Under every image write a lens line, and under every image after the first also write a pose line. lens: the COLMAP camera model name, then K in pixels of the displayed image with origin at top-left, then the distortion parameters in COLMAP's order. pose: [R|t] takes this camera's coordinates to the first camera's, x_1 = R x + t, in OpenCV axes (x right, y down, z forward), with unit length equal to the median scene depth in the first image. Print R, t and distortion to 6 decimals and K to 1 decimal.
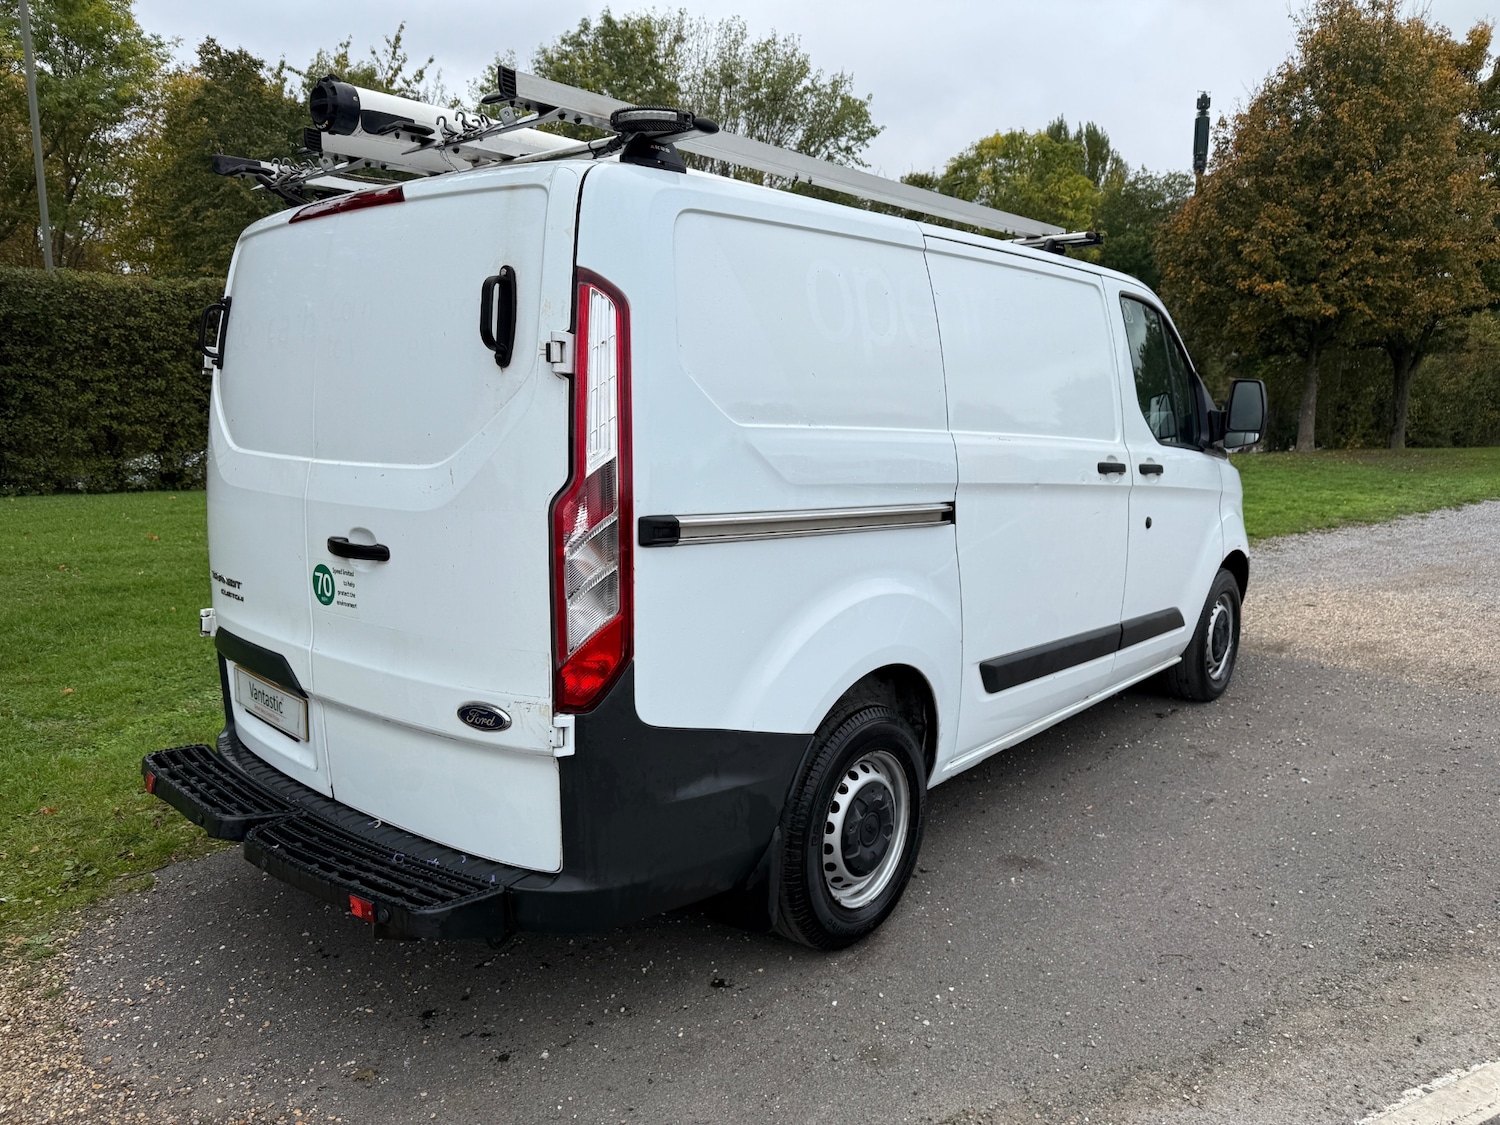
lens RADIAL K [[1108.7, 0, 717.2], [0, 1108.7, 564.5], [0, 0, 1]] dist [0.003144, -0.007521]
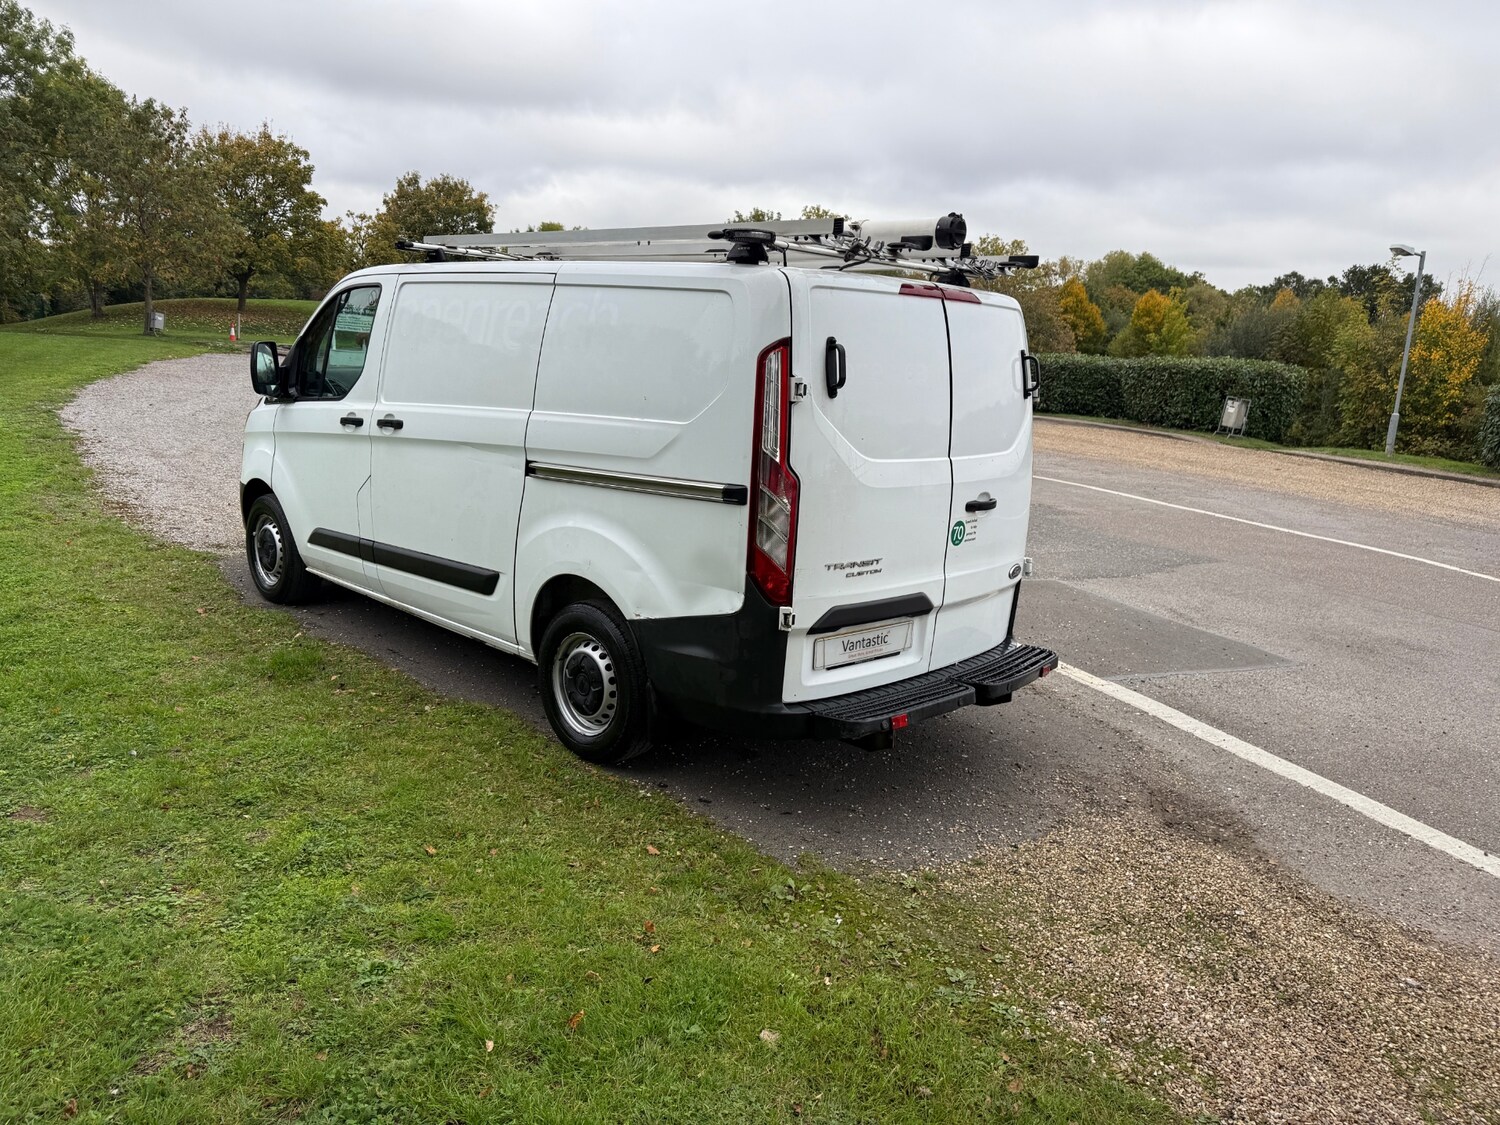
lens RADIAL K [[1100.7, 0, 727.9], [0, 1100.7, 555.9], [0, 0, 1]] dist [0.038207, -0.039360]
pose [[0.030419, -0.193670, 0.980595, -1.661938], [0.097323, 0.976961, 0.189933, -0.246180], [-0.994788, 0.089657, 0.048567, 1.065600]]
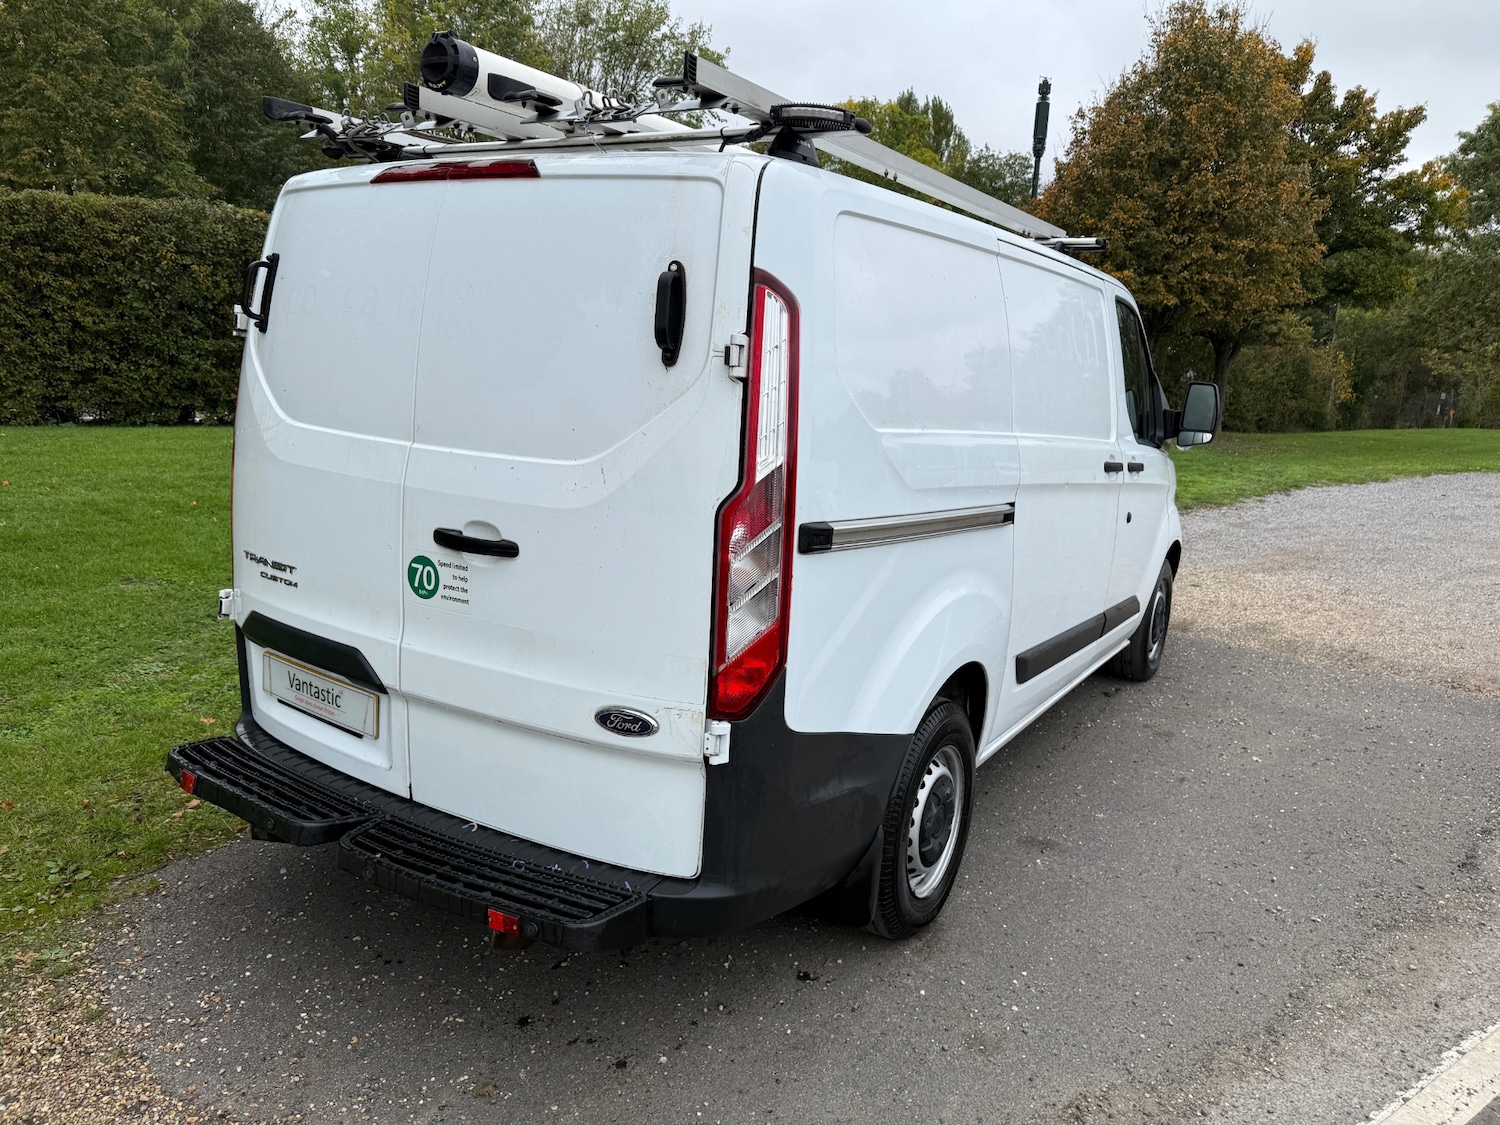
lens RADIAL K [[1113.7, 0, 721.7], [0, 1113.7, 553.9], [0, 0, 1]] dist [0.004715, -0.008684]
pose [[0.985868, 0.023597, 0.165854, -0.221422], [-0.029235, 0.999072, 0.031630, -0.033004], [-0.164954, -0.036032, 0.985643, 0.021077]]
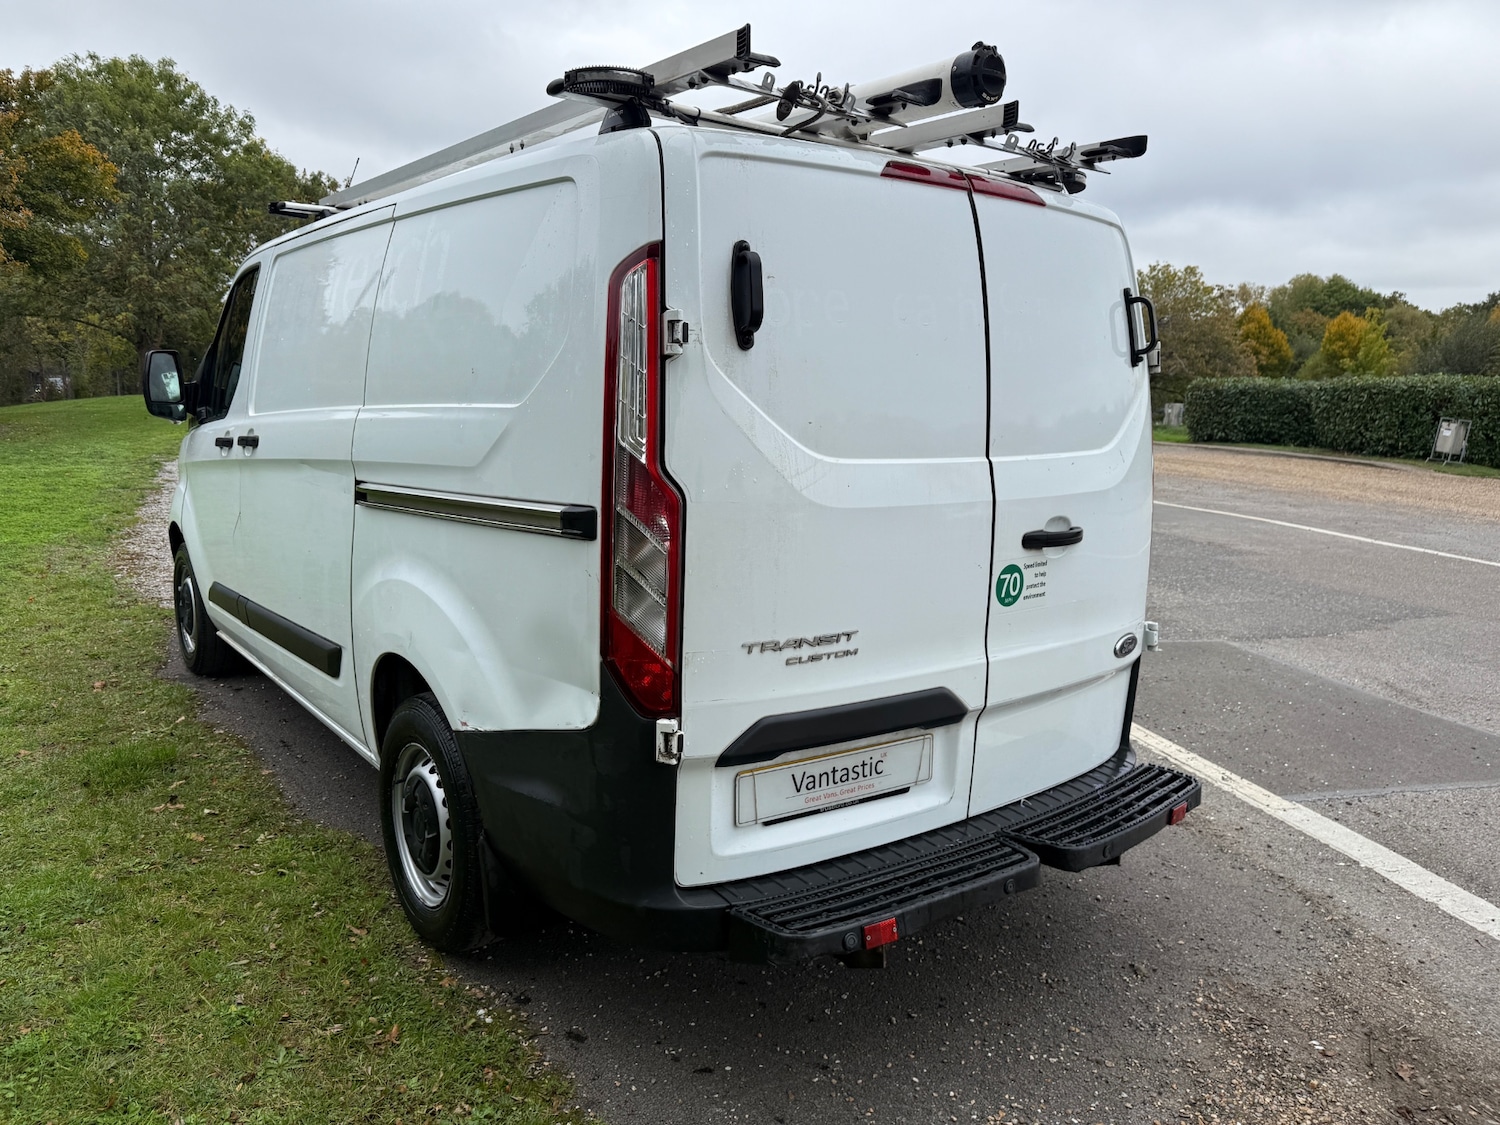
lens RADIAL K [[1113.7, 0, 721.7], [0, 1113.7, 553.9], [0, 0, 1]] dist [0.004715, -0.008684]
pose [[0.175400, -0.151786, 0.972726, -1.134611], [0.129370, 0.983029, 0.130066, -0.142237], [-0.975960, 0.103028, 0.192060, 0.891630]]
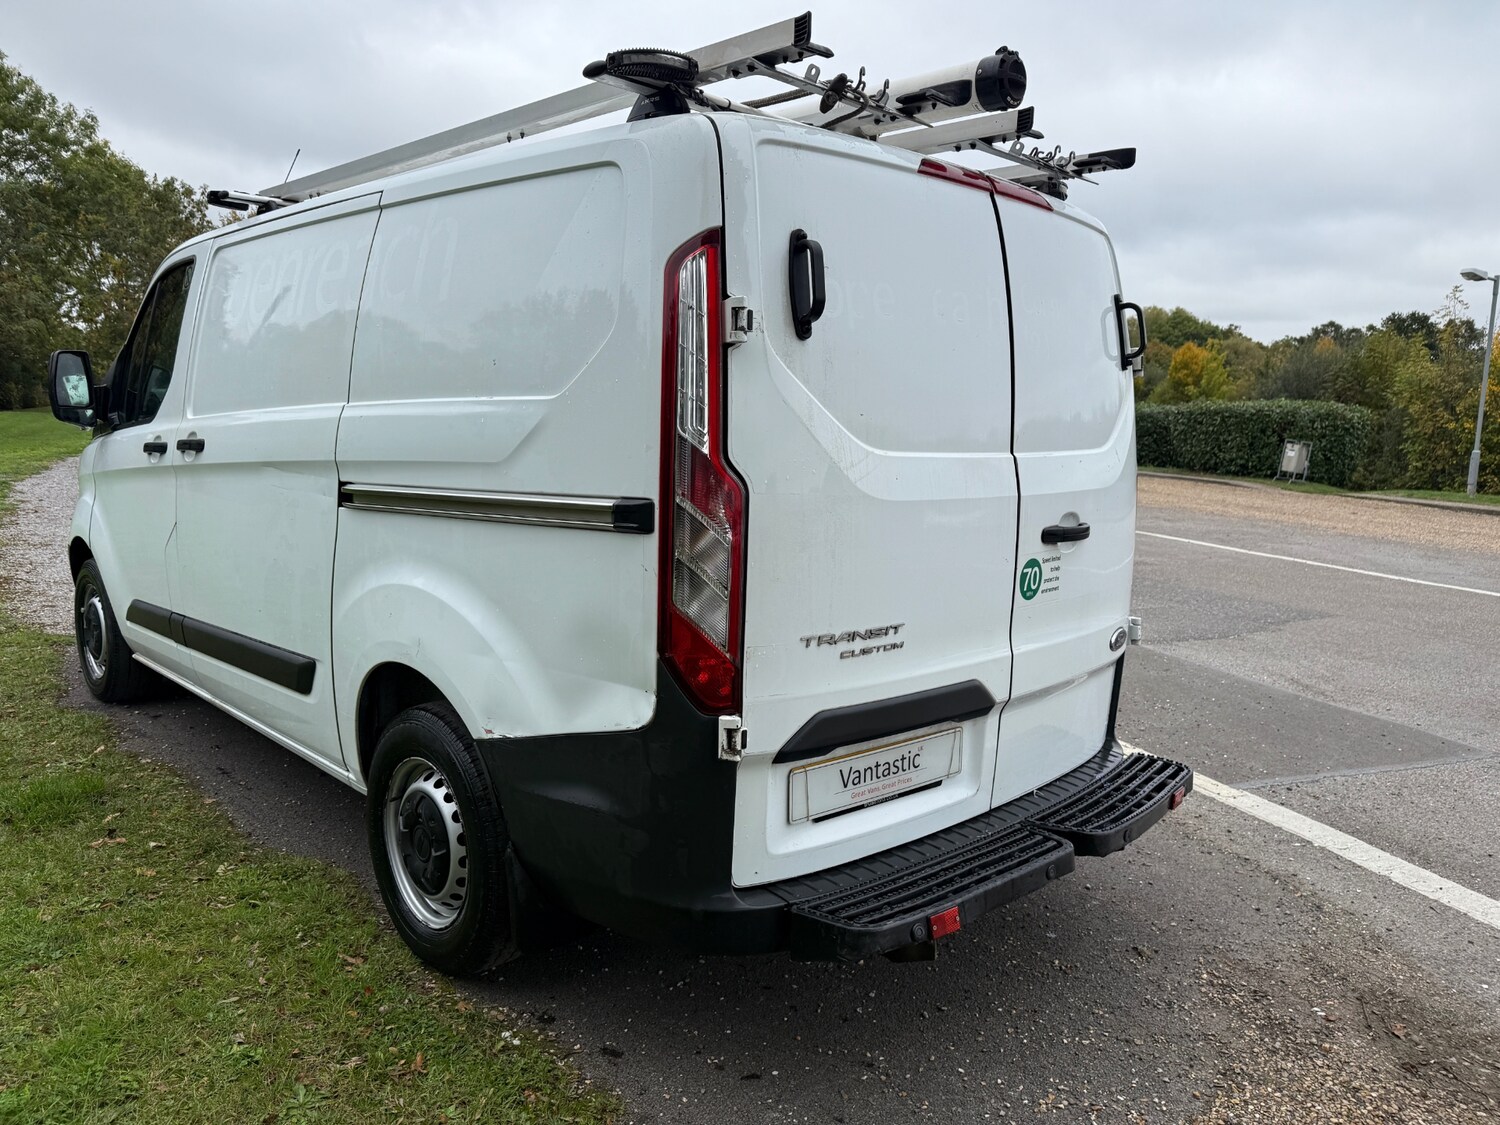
lens RADIAL K [[1114.0, 0, 750.0], [0, 1114.0, 562.5], [0, 0, 1]] dist [0.005793, -0.009517]
pose [[0.041256, -0.141041, 0.989144, -1.139101], [0.123556, 0.983108, 0.135027, -0.136937], [-0.991480, 0.116644, 0.057986, 1.004309]]
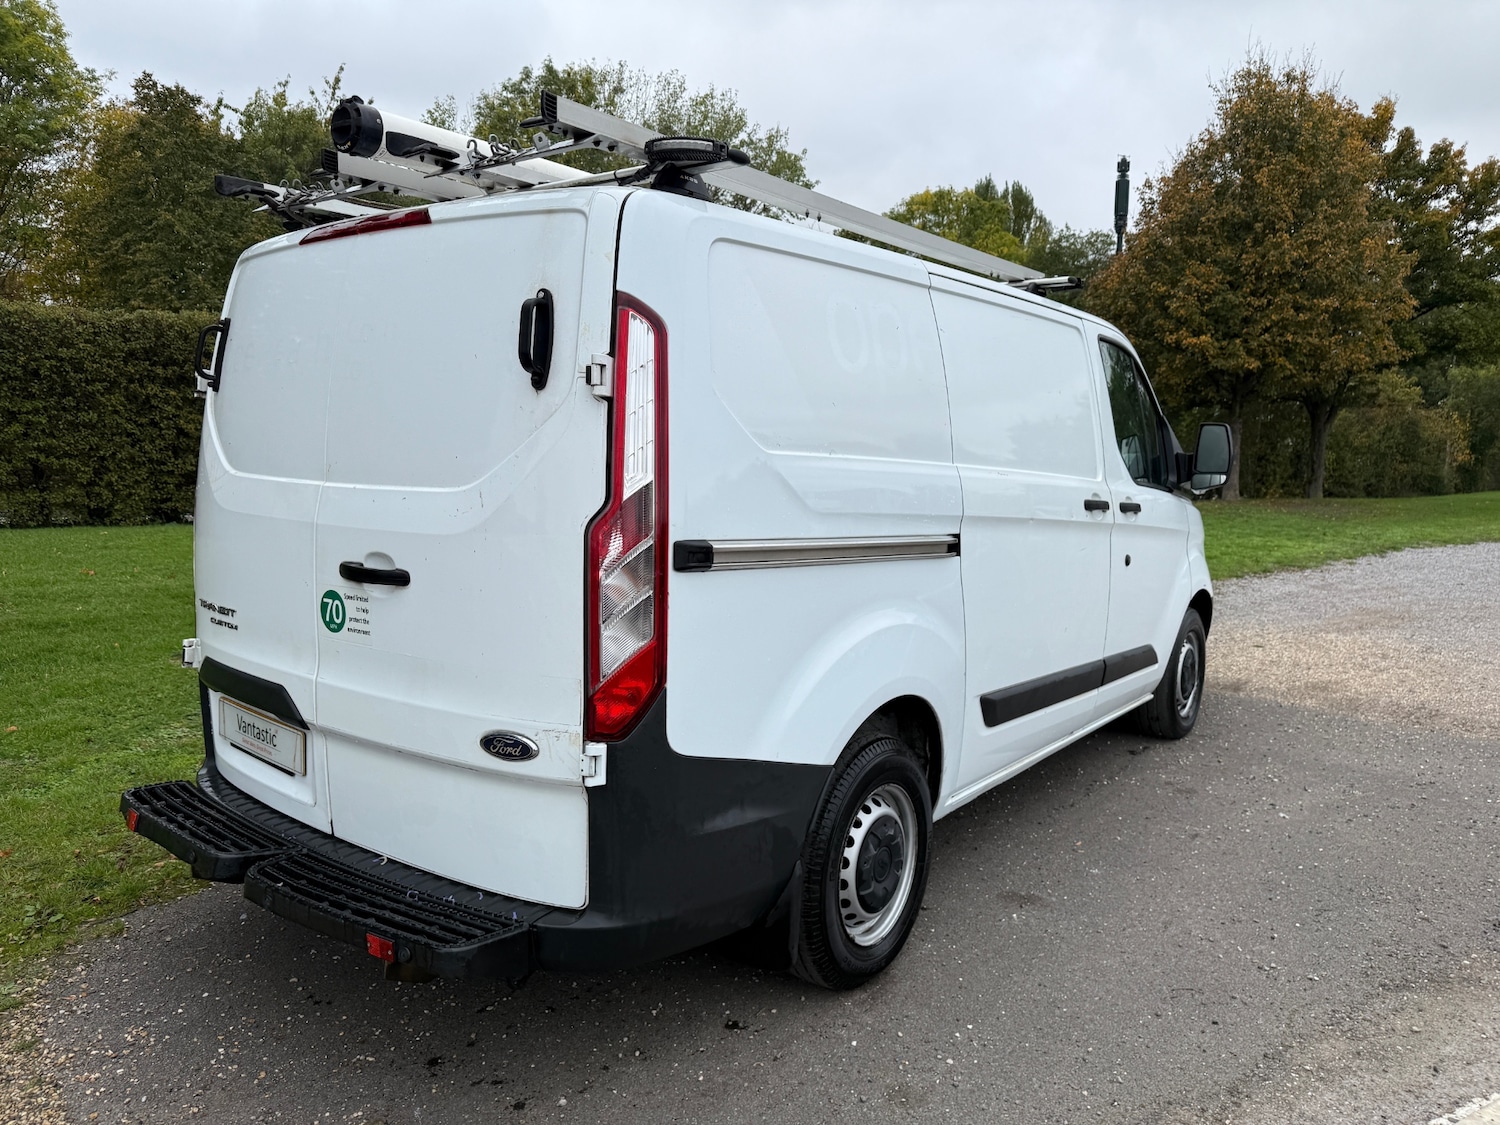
lens RADIAL K [[1110.7, 0, 707.5], [0, 1110.7, 553.2], [0, 0, 1]] dist [0.000857, -0.004714]
pose [[0.998330, 0.008868, 0.057092, -0.070831], [-0.005994, 0.998715, -0.050319, 0.012194], [-0.057465, 0.049893, 0.997100, 0.008246]]
